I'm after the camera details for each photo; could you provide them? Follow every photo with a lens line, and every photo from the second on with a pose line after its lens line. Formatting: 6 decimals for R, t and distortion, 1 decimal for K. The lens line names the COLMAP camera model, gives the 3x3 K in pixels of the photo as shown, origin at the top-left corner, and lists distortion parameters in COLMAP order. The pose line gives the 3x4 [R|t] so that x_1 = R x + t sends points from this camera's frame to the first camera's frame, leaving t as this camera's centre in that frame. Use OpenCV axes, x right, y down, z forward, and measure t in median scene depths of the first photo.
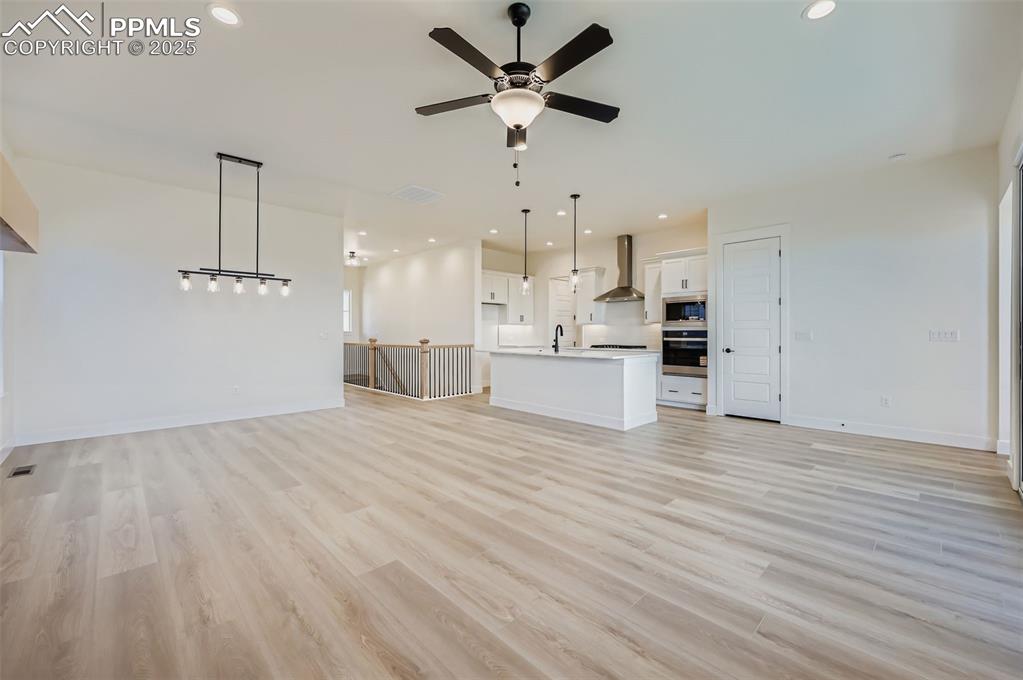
lens RADIAL K [[417.5, 0, 516.0], [0, 417.5, 335.4], [0, 0, 1]] dist [-0.004563, -0.000889]
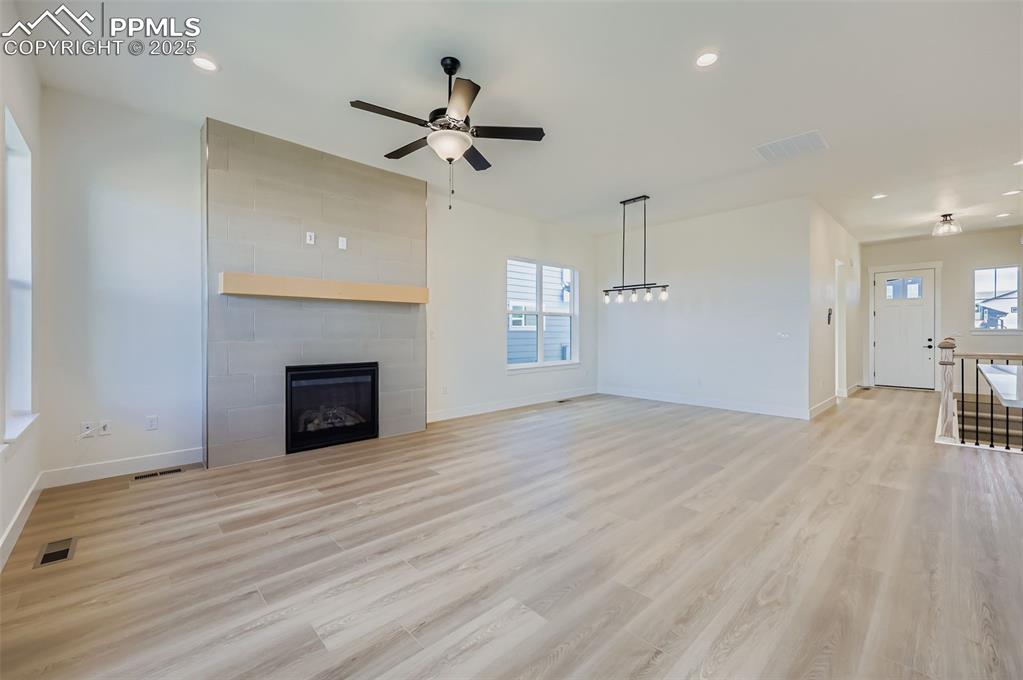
lens RADIAL K [[417.5, 0, 519.8], [0, 417.5, 332.2], [0, 0, 1]] dist [-0.004563, -0.000889]
pose [[-0.011015, 0.002628, -0.999936, 0.460048], [-0.006661, 0.999974, 0.002701, -0.004423], [0.999917, 0.006691, -0.010997, 0.462827]]
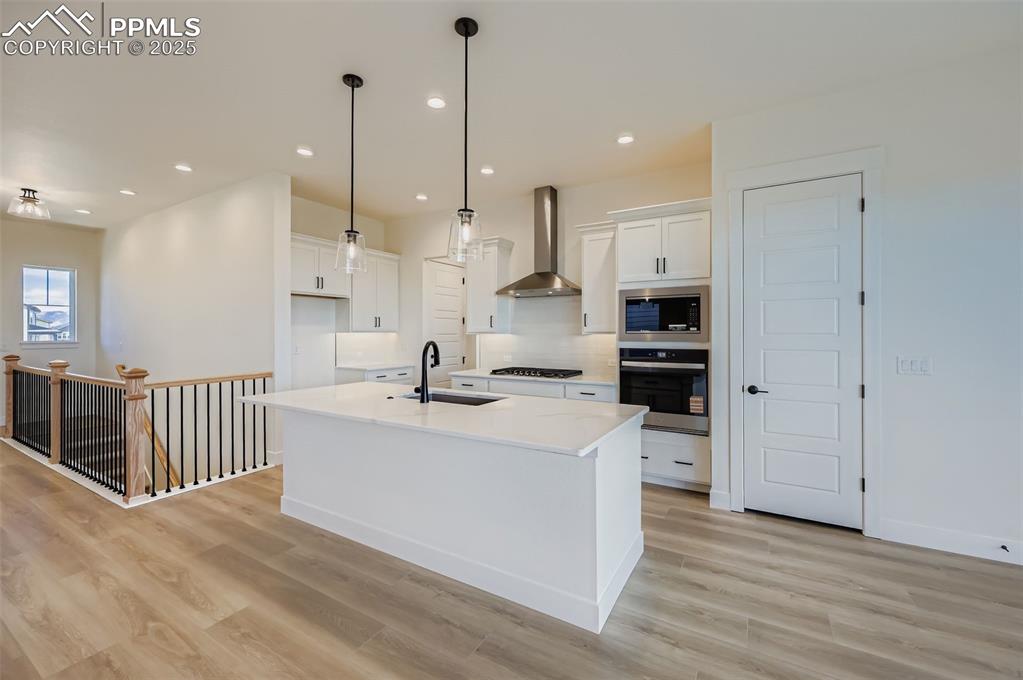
lens RADIAL K [[417.5, 0, 517.4], [0, 417.5, 333.7], [0, 0, 1]] dist [-0.004563, -0.000889]
pose [[0.963577, -0.002834, 0.267417, 0.072765], [0.003157, 0.999995, -0.000777, -0.033691], [-0.267413, 0.001593, 0.963581, 0.538154]]
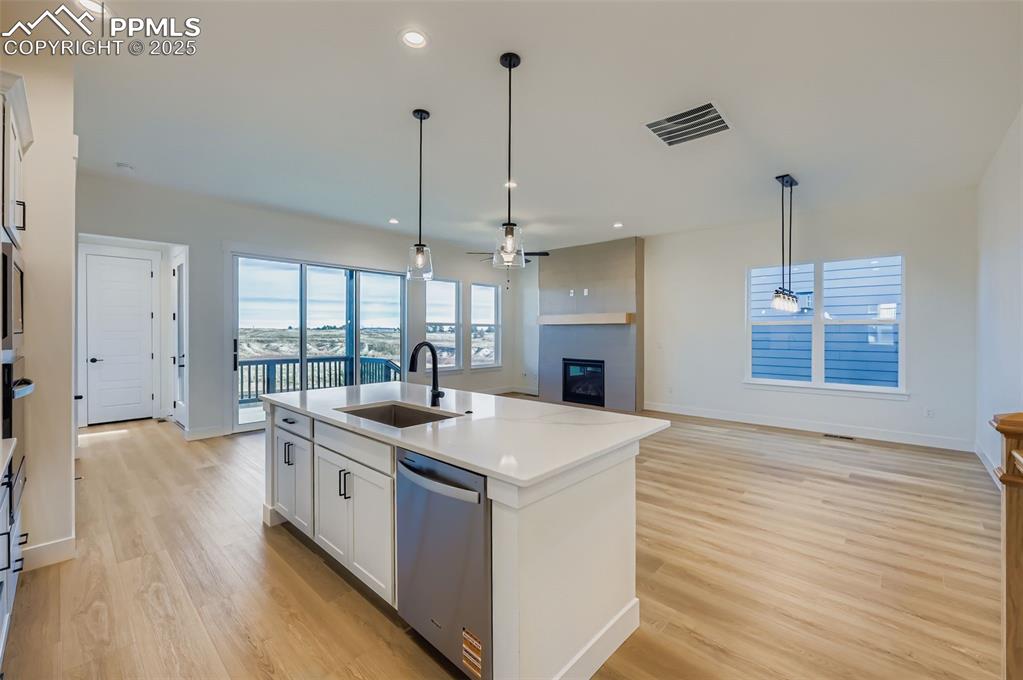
lens RADIAL K [[417.5, 0, 516.4], [0, 417.5, 333.0], [0, 0, 1]] dist [-0.004563, -0.000889]
pose [[-0.998846, -0.000244, -0.048034, 0.031219], [-0.000648, 0.999965, 0.008388, -0.037680], [0.048030, 0.008409, -0.998810, 1.406643]]
